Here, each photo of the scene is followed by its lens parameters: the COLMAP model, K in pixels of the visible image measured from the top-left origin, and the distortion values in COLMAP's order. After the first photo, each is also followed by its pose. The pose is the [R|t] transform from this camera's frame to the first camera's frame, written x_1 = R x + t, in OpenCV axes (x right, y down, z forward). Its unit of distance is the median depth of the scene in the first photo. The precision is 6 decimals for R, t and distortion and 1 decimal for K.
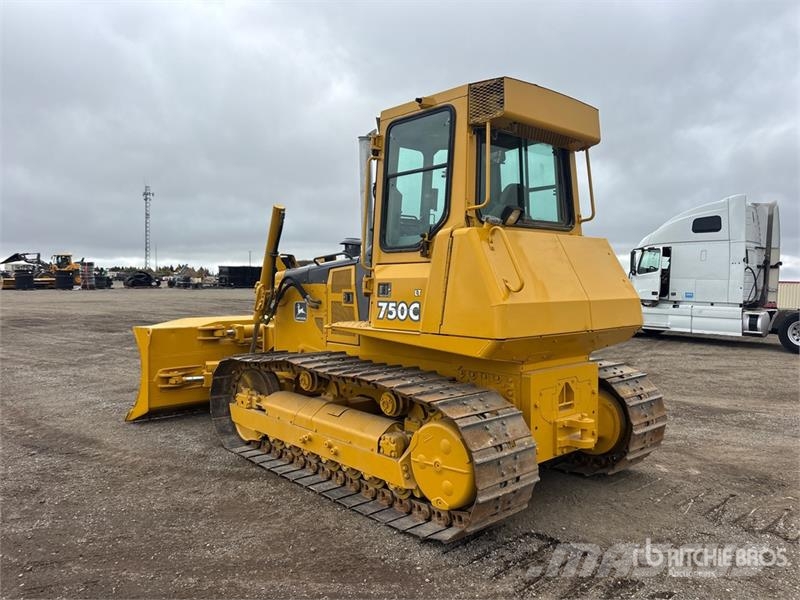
lens RADIAL K [[598.3, 0, 400.0], [0, 598.3, 300.0], [0, 0, 1]] dist [0.050645, -0.061828]
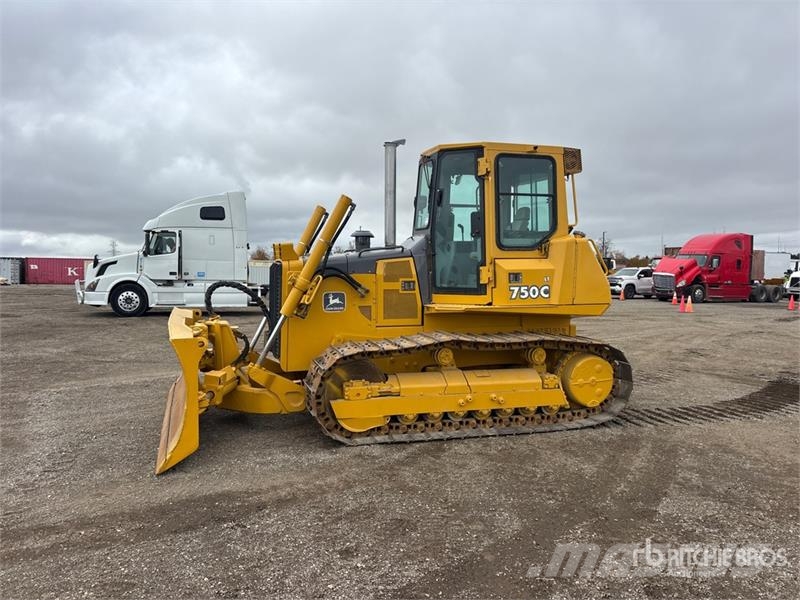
lens RADIAL K [[604.0, 0, 386.0], [0, 604.0, 305.0], [0, 0, 1]] dist [0.053731, -0.000610]
pose [[0.438045, -0.069951, 0.896227, -1.389911], [0.027242, 0.997543, 0.064544, -0.051758], [-0.898540, -0.003858, 0.438874, 0.633304]]
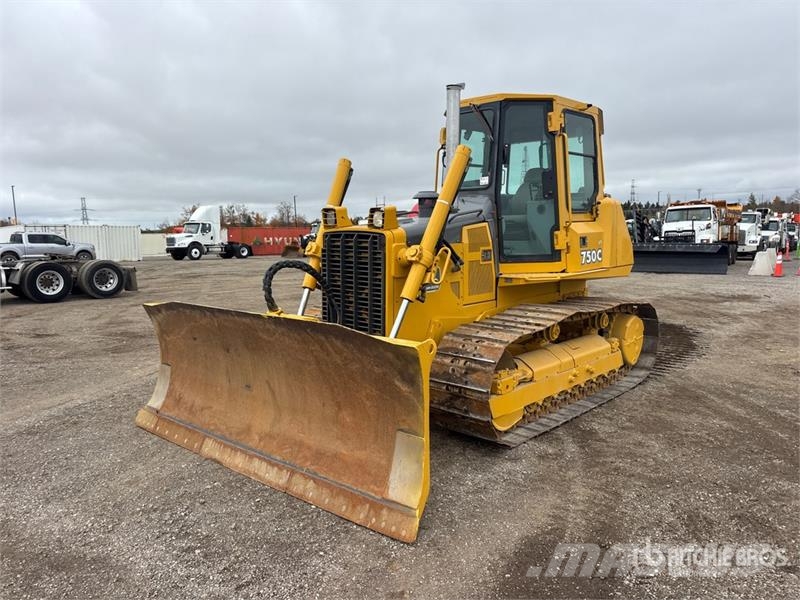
lens RADIAL K [[611.4, 0, 400.0], [0, 611.4, 300.0], [0, 0, 1]] dist [0.019419, 0.001356]
pose [[-0.085383, -0.125278, 0.988441, -1.320273], [0.049364, 0.990313, 0.129780, -0.083906], [-0.995125, 0.059875, -0.078371, 1.480206]]
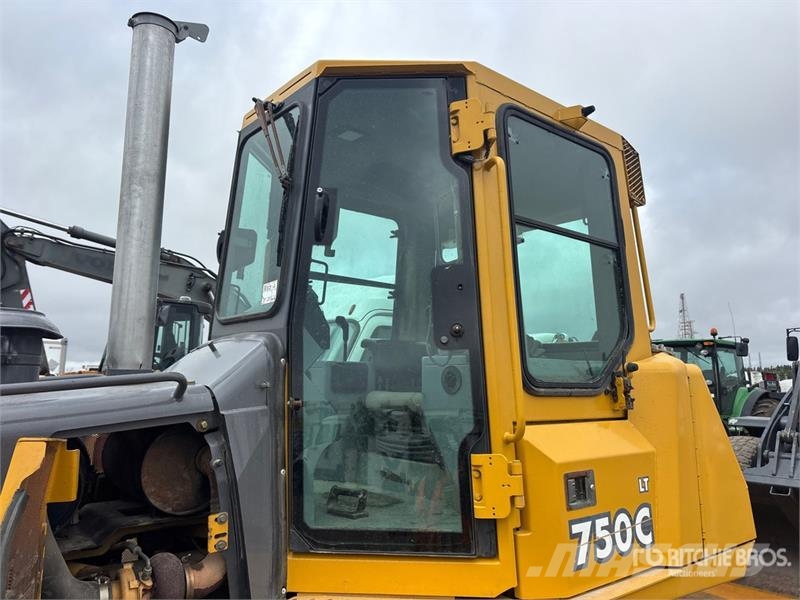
lens RADIAL K [[611.2, 0, 400.0], [0, 611.2, 300.0], [0, 0, 1]] dist [0.000651, 0.001949]
pose [[0.047613, 0.145085, 0.988273, -0.455979], [0.019719, 0.989066, -0.146151, -0.085060], [-0.998671, 0.026447, 0.044231, 1.072395]]
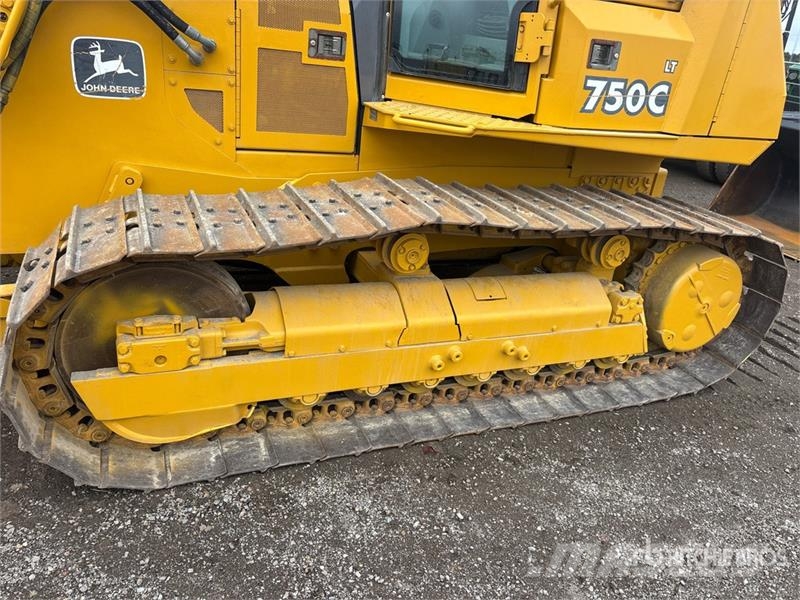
lens RADIAL K [[598.3, 0, 400.0], [0, 598.3, 300.0], [0, 0, 1]] dist [0.050645, -0.061828]
pose [[0.324891, -0.360674, 0.874277, -0.627695], [-0.085088, 0.909529, 0.406837, -0.021409], [-0.941916, -0.206568, 0.264809, 0.956878]]
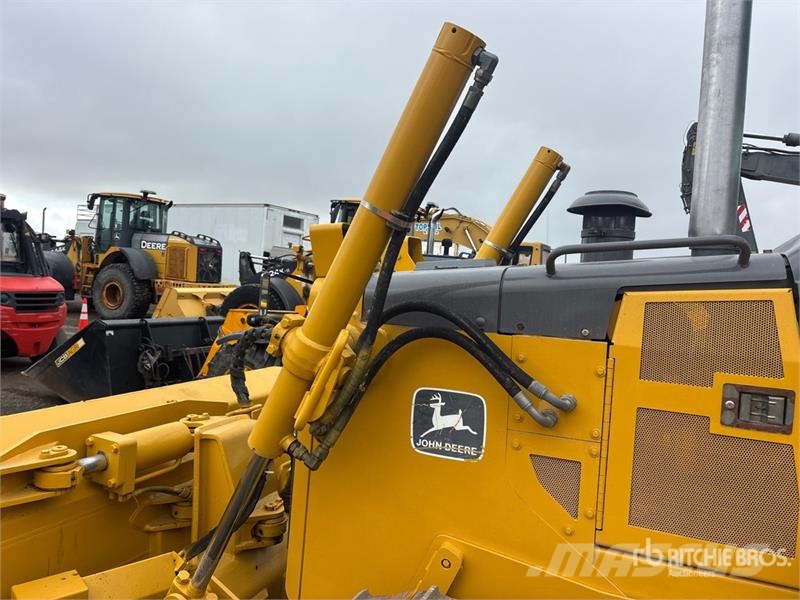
lens RADIAL K [[604.0, 0, 422.7], [0, 604.0, 302.3], [0, 0, 1]] dist [0.063268, -0.058848]
pose [[0.889011, 0.040583, 0.456083, -0.419737], [-0.048181, 0.998826, 0.005040, -0.054751], [-0.455343, -0.026455, 0.889923, 0.991771]]
